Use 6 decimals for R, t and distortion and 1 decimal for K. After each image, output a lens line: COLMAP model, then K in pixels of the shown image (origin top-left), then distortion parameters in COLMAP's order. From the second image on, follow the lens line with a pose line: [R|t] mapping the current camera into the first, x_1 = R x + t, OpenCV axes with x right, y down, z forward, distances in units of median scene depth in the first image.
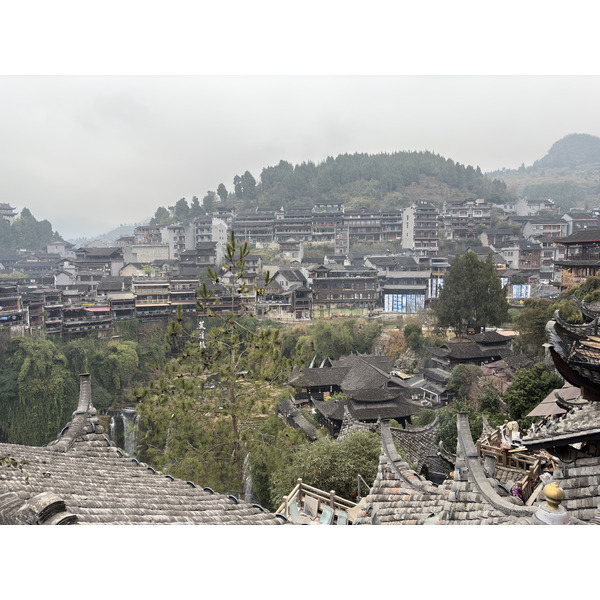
lens RADIAL K [[452.3, 0, 302.4], [0, 452.3, 303.7], [0, 0, 1]] dist [0.058191, -0.056467]
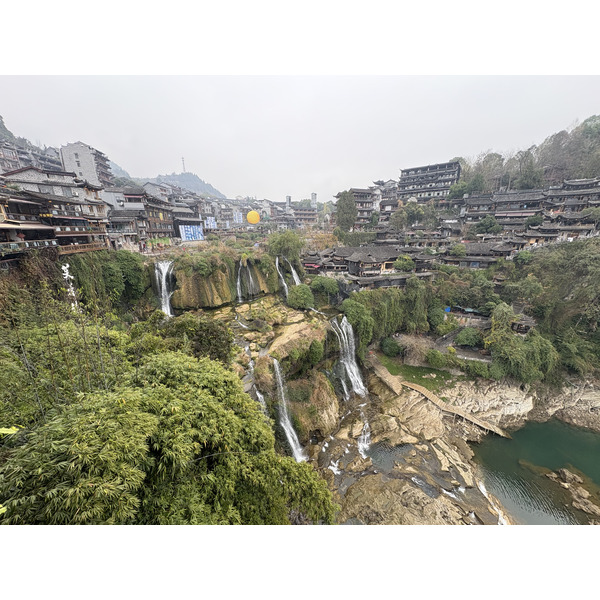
lens RADIAL K [[238.0, 0, 300.8], [0, 238.0, 300.3], [0, 0, 1]] dist [0.002470, 0.001235]
pose [[0.012194, -0.271884, 0.962253, -0.346374], [0.094390, 0.958340, 0.269583, 0.021572], [-0.995461, 0.087540, 0.037350, 0.510139]]
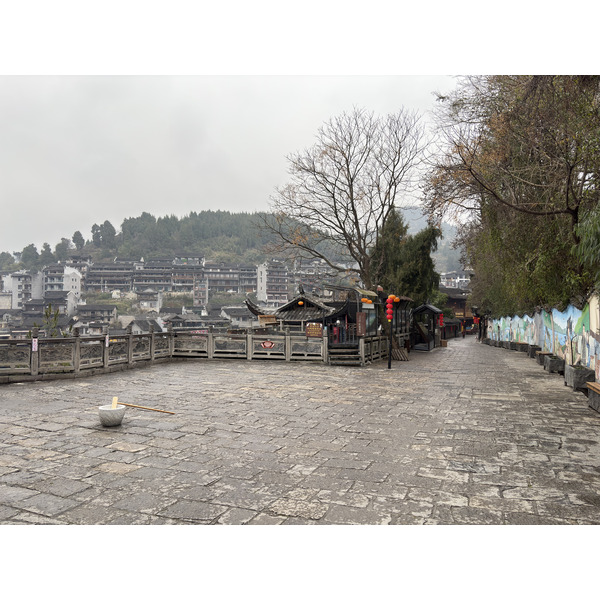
lens RADIAL K [[452.3, 0, 298.6], [0, 452.3, 296.6], [0, 0, 1]] dist [0.058191, -0.056467]
pose [[0.961950, 0.016353, 0.272735, 0.018250], [0.018041, 0.992227, -0.123128, 0.004935], [-0.272629, 0.123363, 0.954178, -0.066659]]
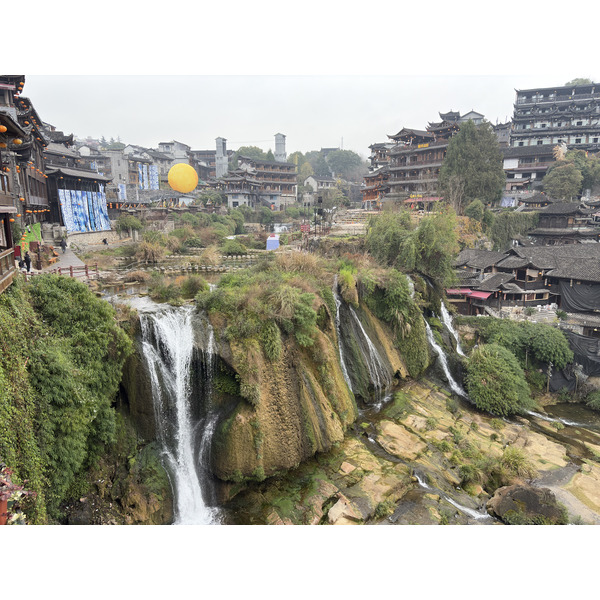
lens RADIAL K [[452.3, 0, 299.5], [0, 452.3, 300.9], [0, 0, 1]] dist [0.058191, -0.056467]
pose [[-0.251346, -0.178896, 0.951221, -0.211278], [0.086697, 0.974659, 0.206212, 0.008387], [-0.964007, 0.134298, -0.229467, 0.675318]]
